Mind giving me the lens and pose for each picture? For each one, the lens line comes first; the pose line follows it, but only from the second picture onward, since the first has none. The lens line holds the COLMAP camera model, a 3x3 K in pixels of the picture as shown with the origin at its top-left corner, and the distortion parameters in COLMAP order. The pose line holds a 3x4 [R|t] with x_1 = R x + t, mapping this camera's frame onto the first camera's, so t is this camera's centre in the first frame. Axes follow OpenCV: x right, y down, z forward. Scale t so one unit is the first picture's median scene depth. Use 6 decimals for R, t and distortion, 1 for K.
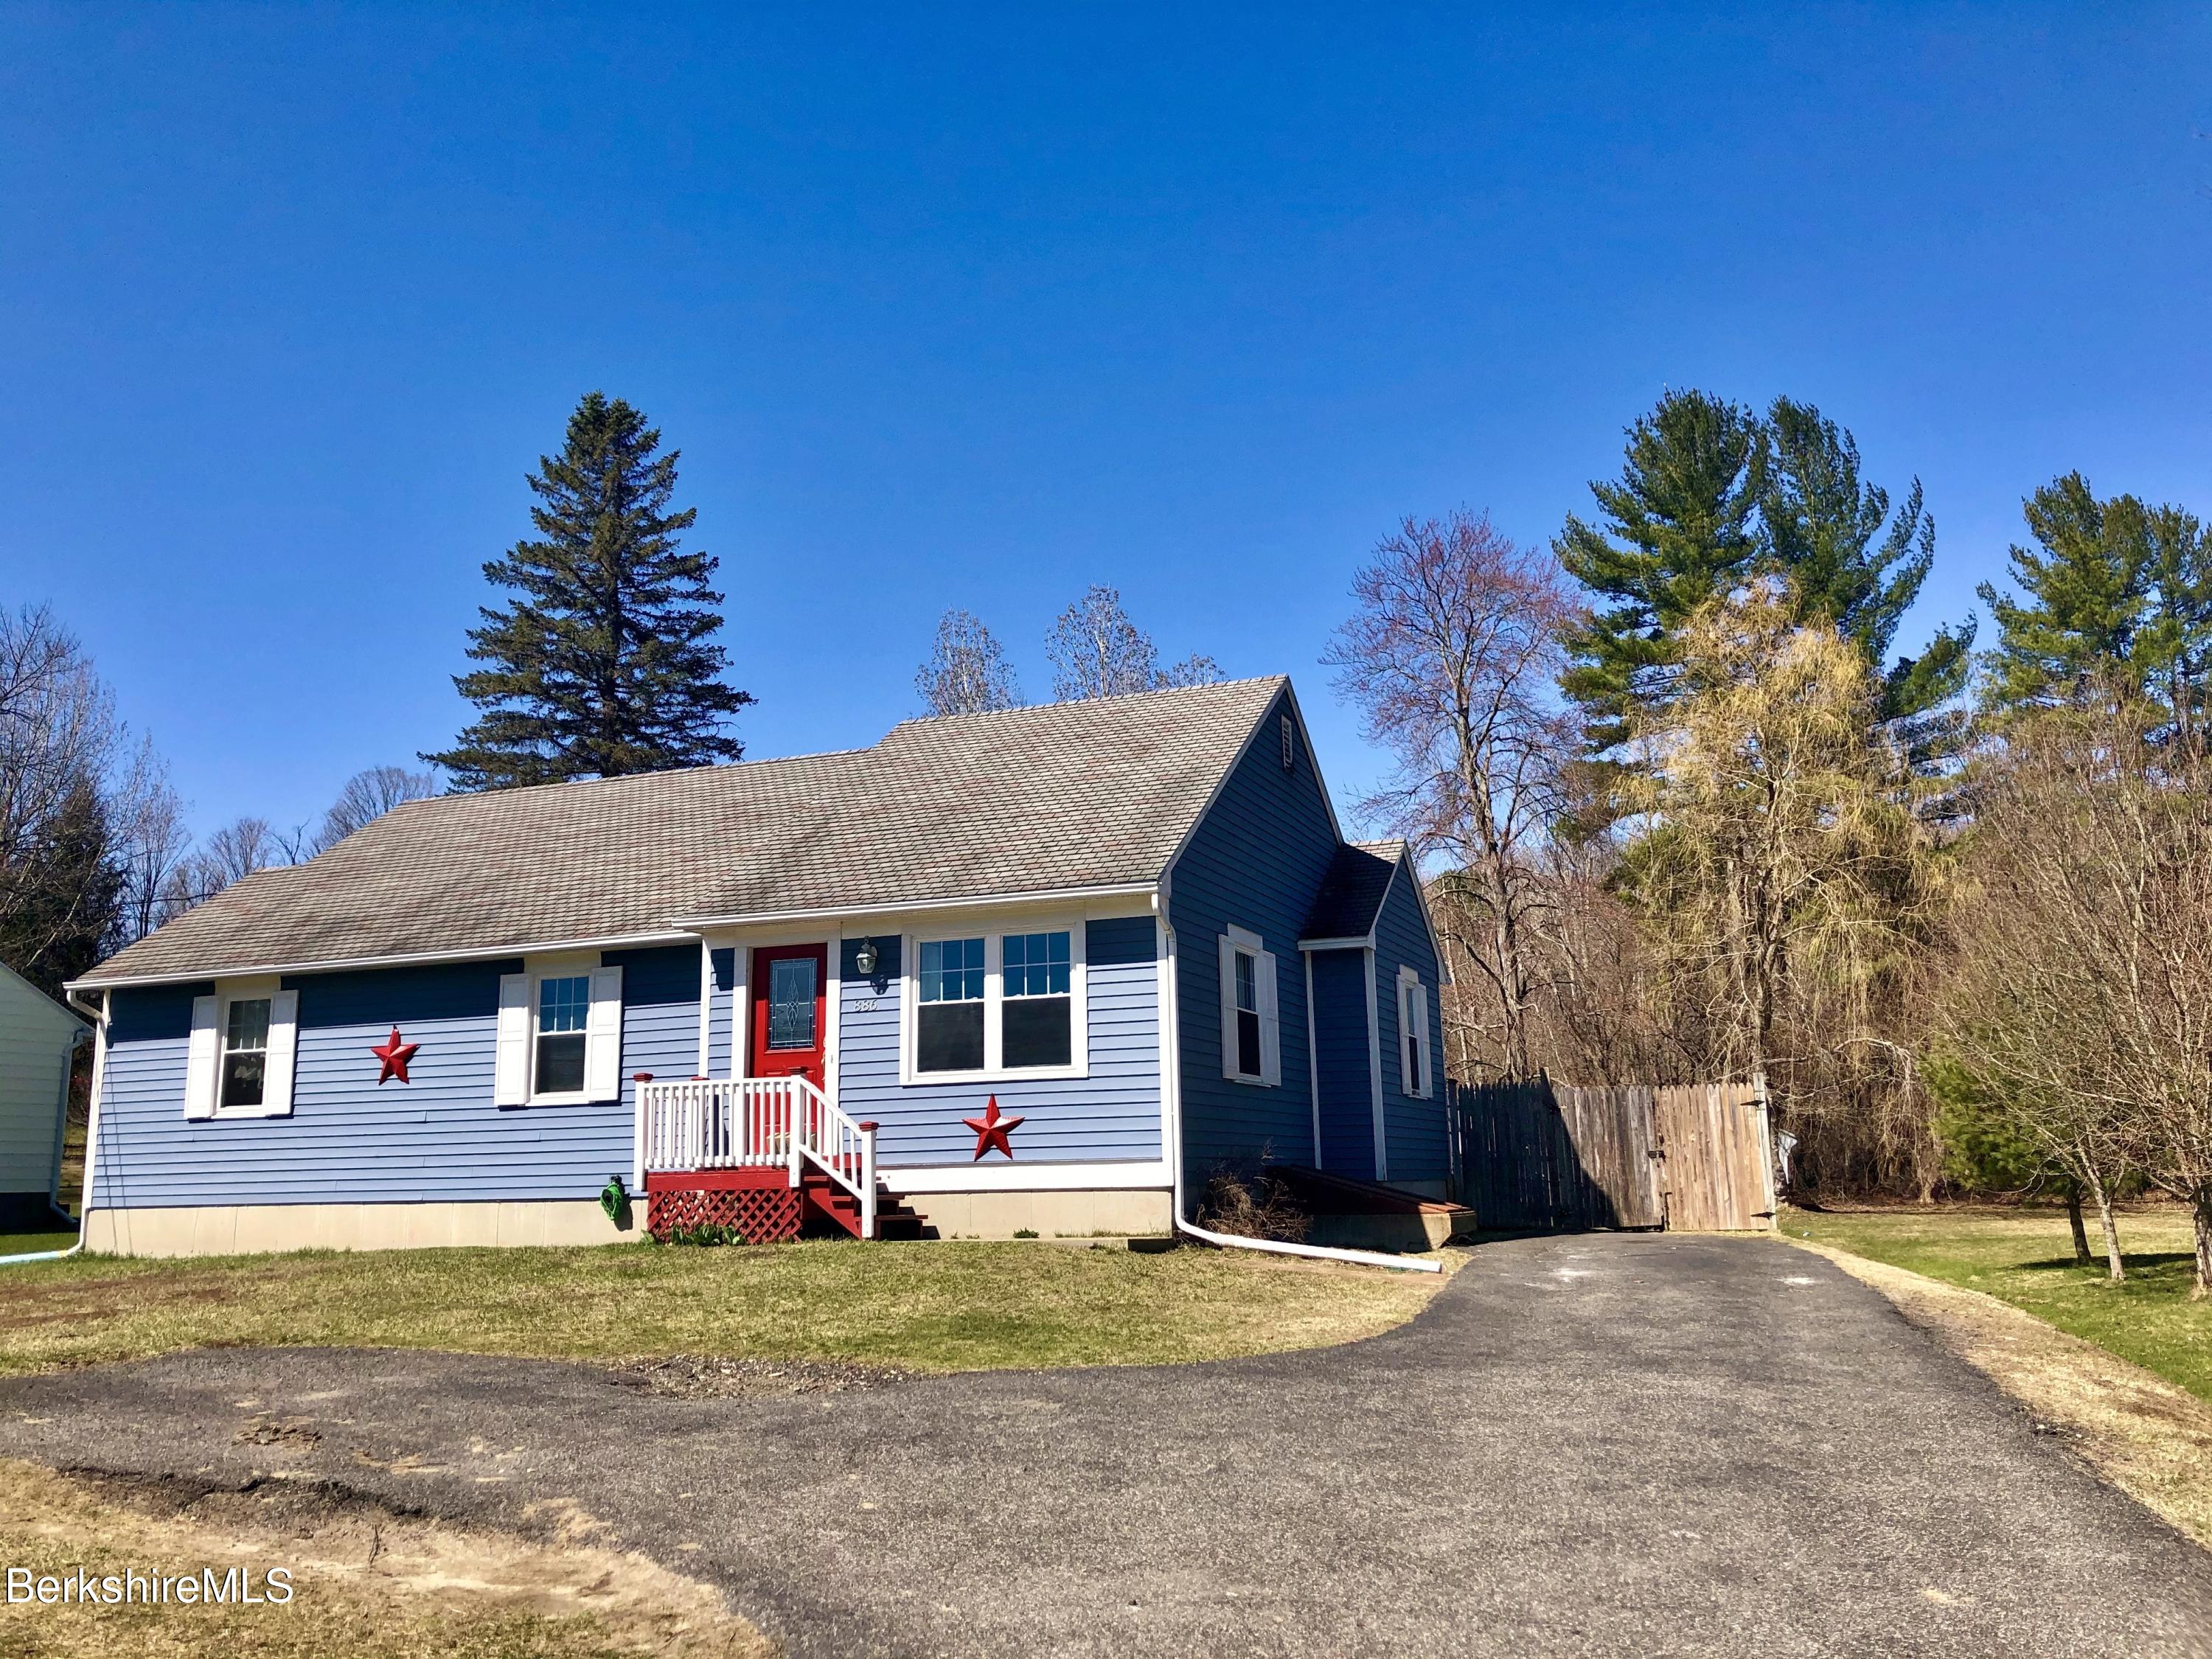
lens RADIAL K [[1806.8, 0, 1135.4], [0, 1806.8, 797.4], [0, 0, 1]] dist [0.085274, -0.176890]
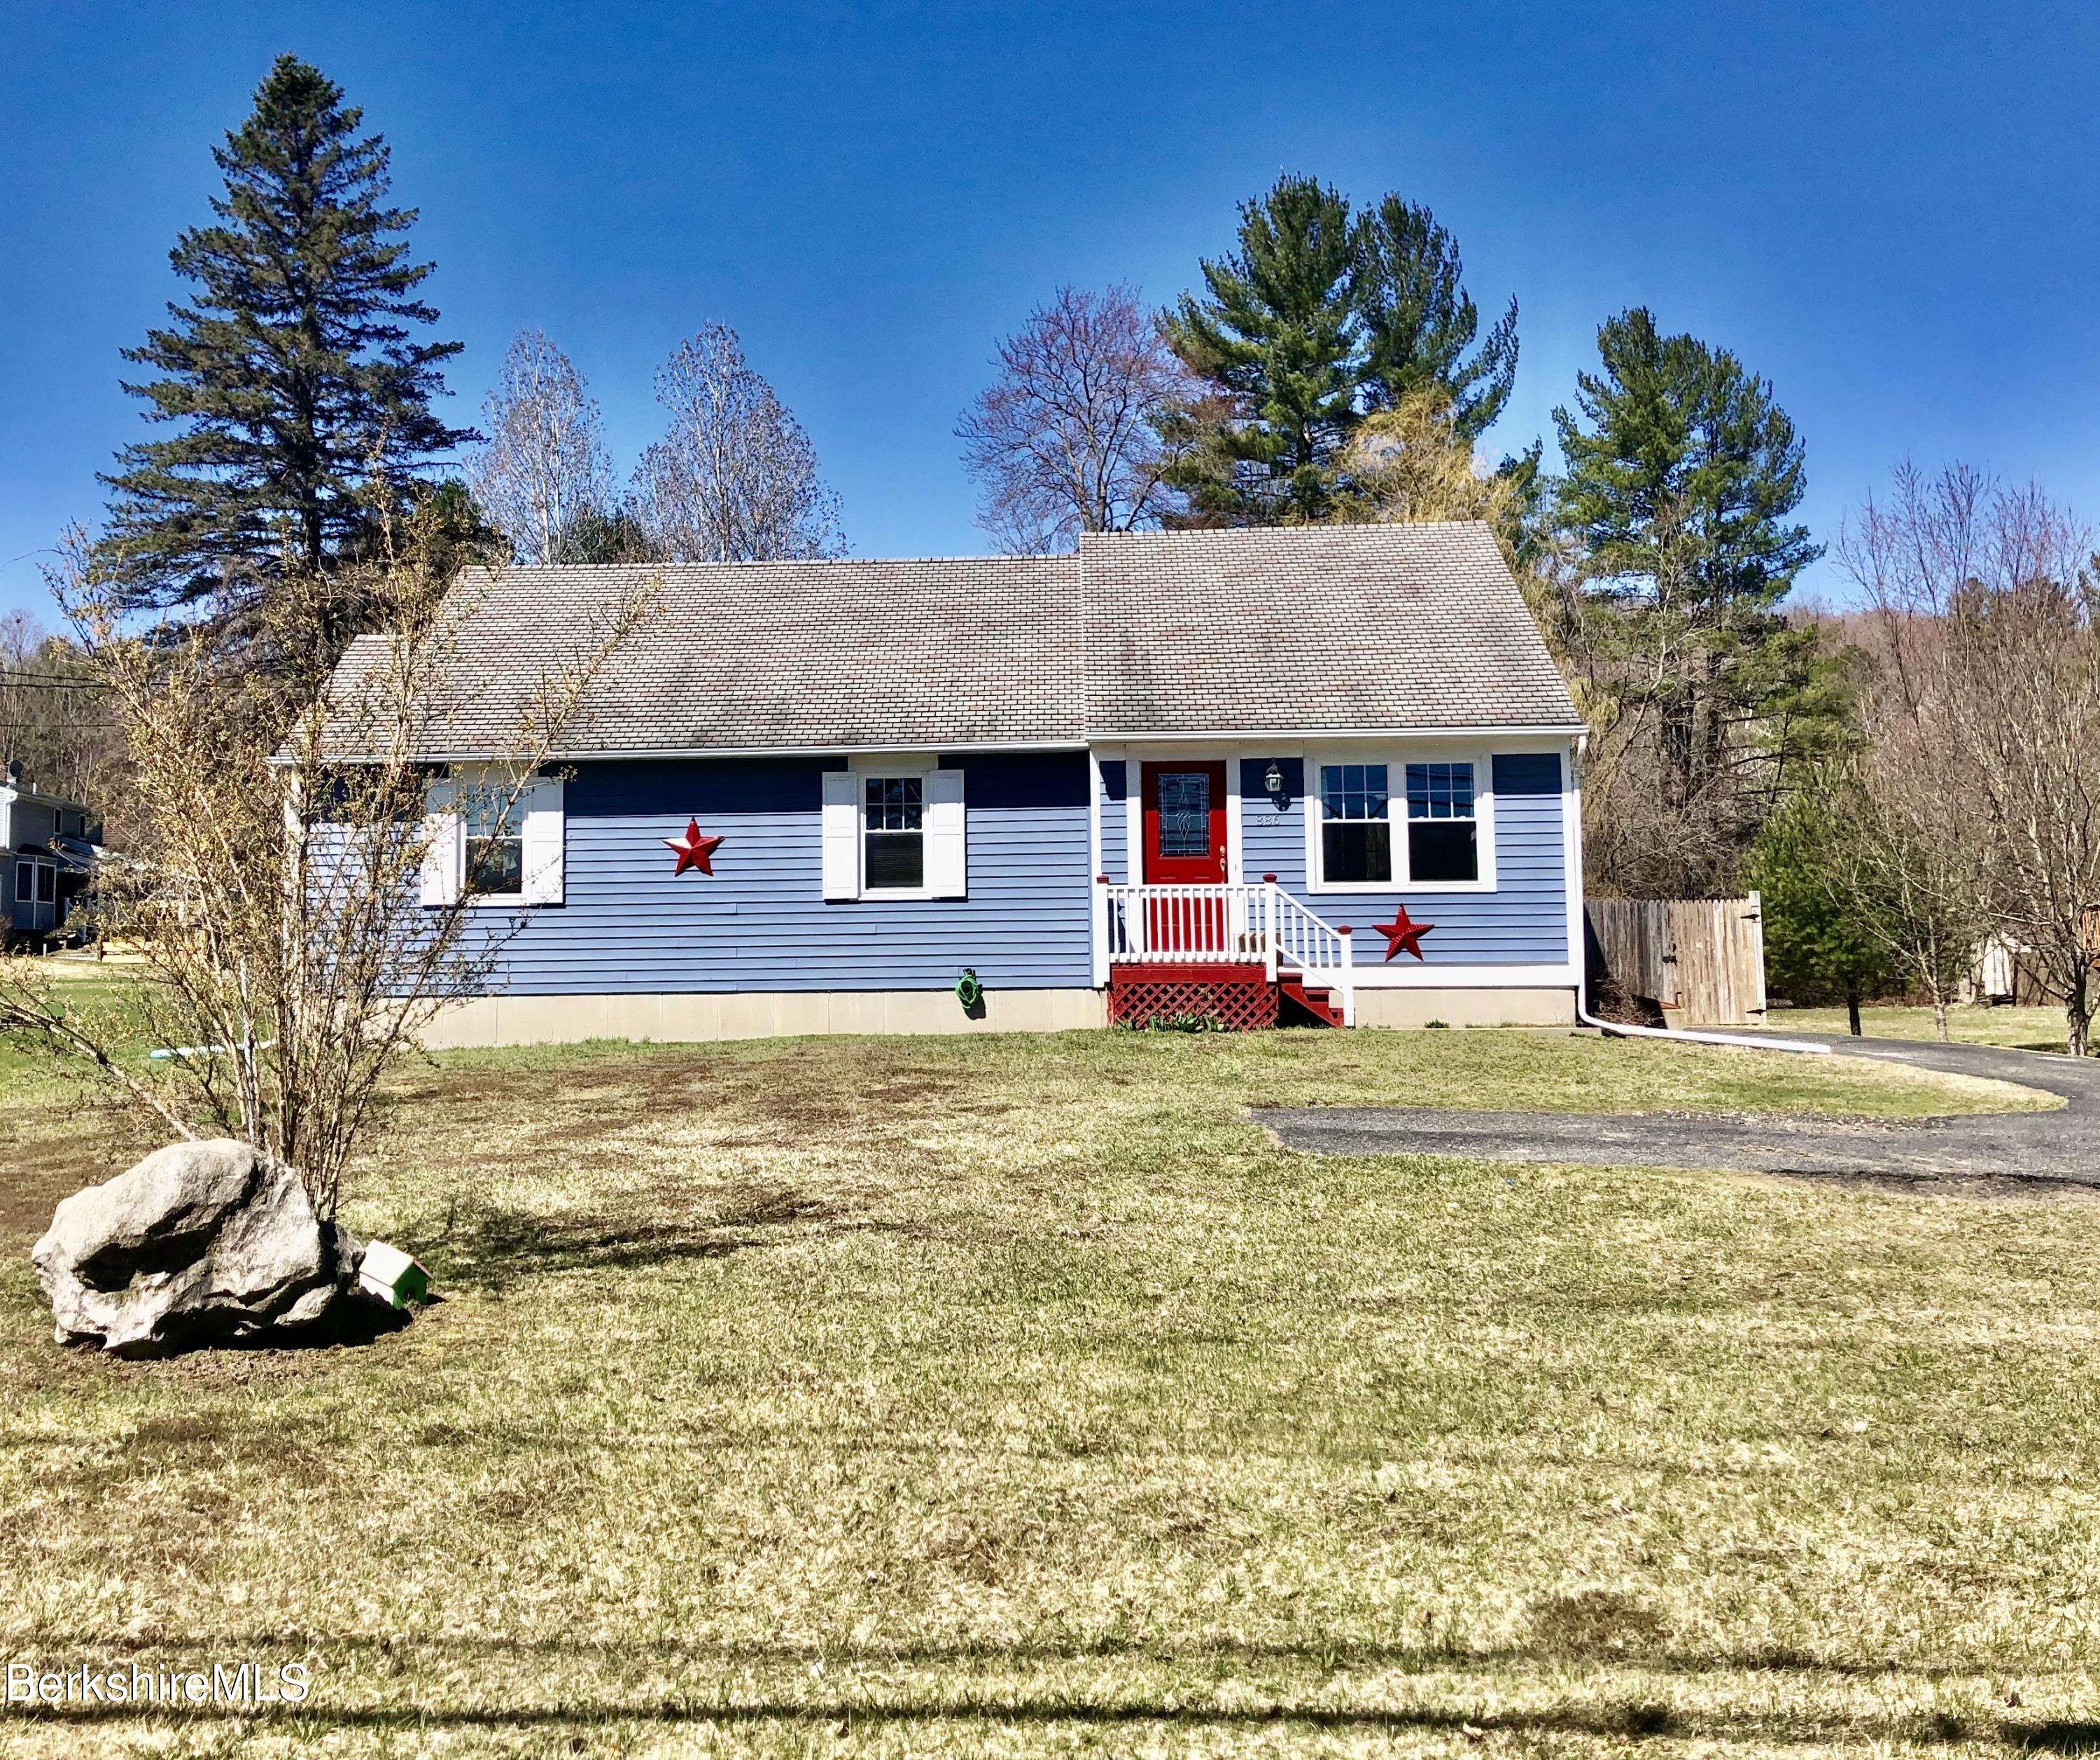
lens RADIAL K [[2085.6, 0, 953.8], [0, 2085.6, 774.4], [0, 0, 1]] dist [0.218923, -0.845449]
pose [[0.951411, 0.037130, 0.305677, -0.641923], [-0.070711, 0.992519, 0.099526, -0.023007], [-0.299695, -0.116305, 0.946919, -0.127090]]
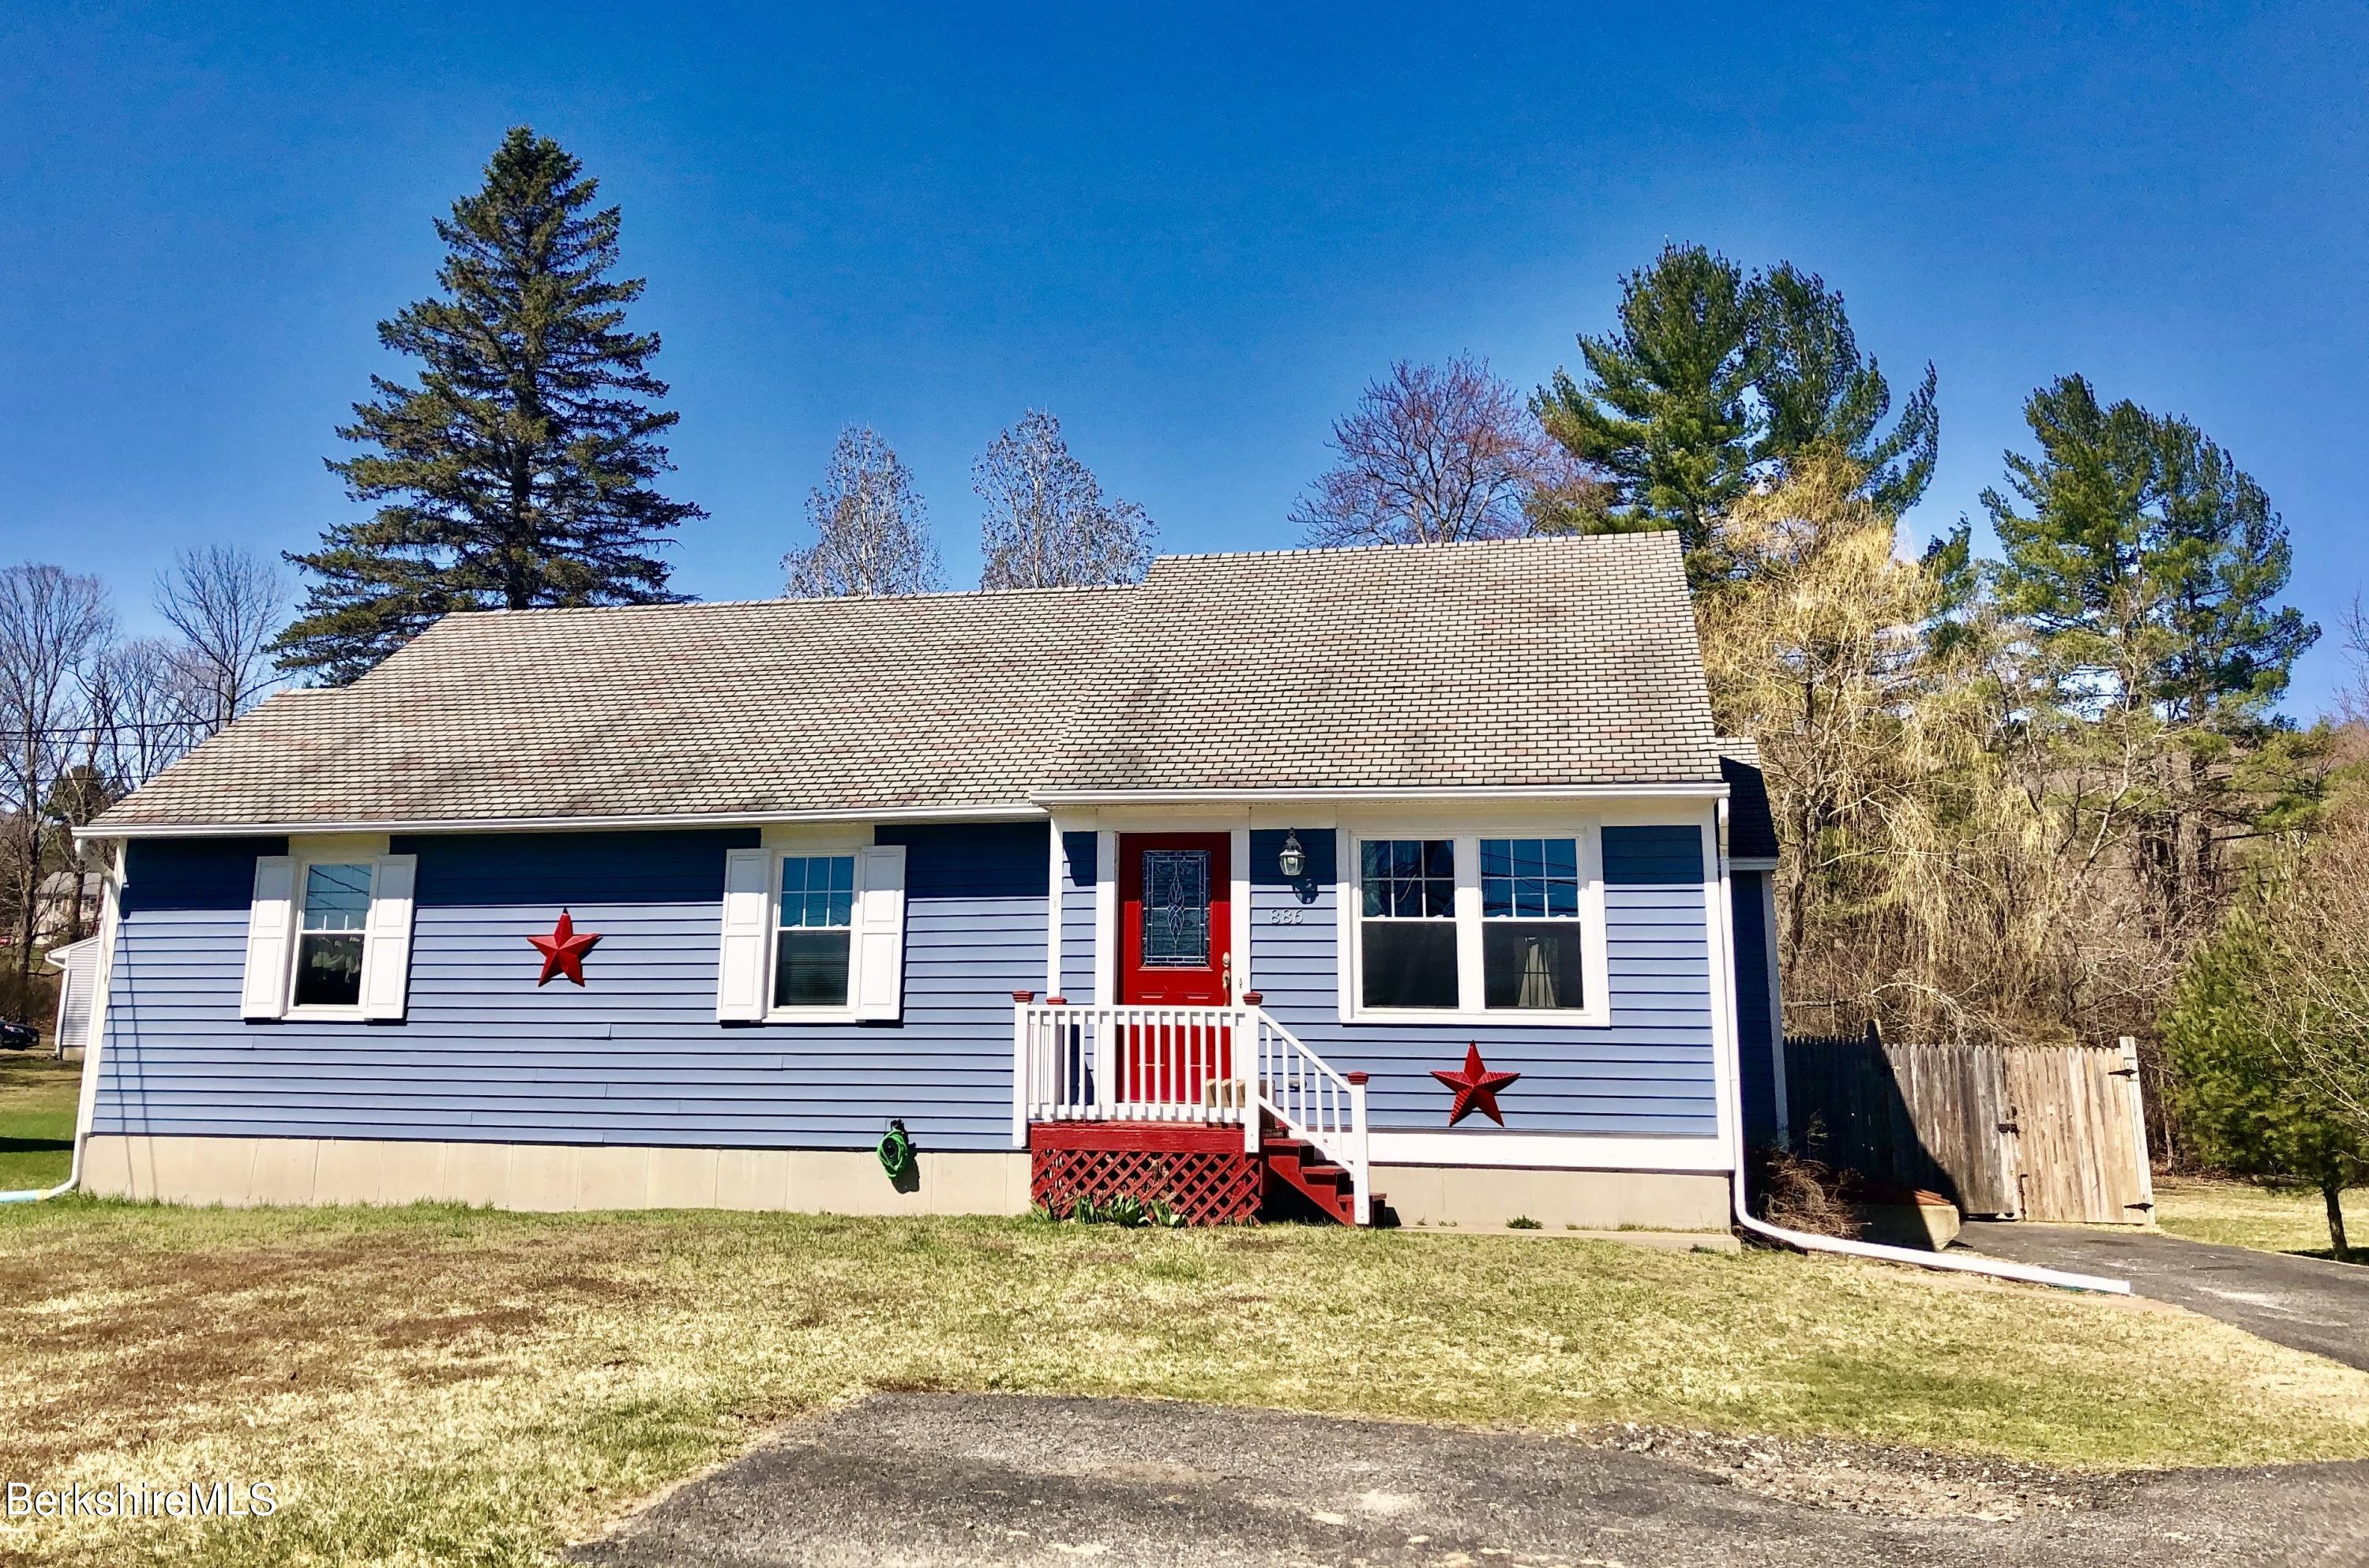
lens RADIAL K [[2043.5, 0, 1115.2], [0, 2043.5, 603.7], [0, 0, 1]] dist [0.113240, -0.308762]
pose [[0.989000, 0.066796, 0.131971, -0.310915], [-0.062871, 0.997453, -0.033688, 0.012648], [-0.133885, 0.025020, 0.990681, 0.114538]]
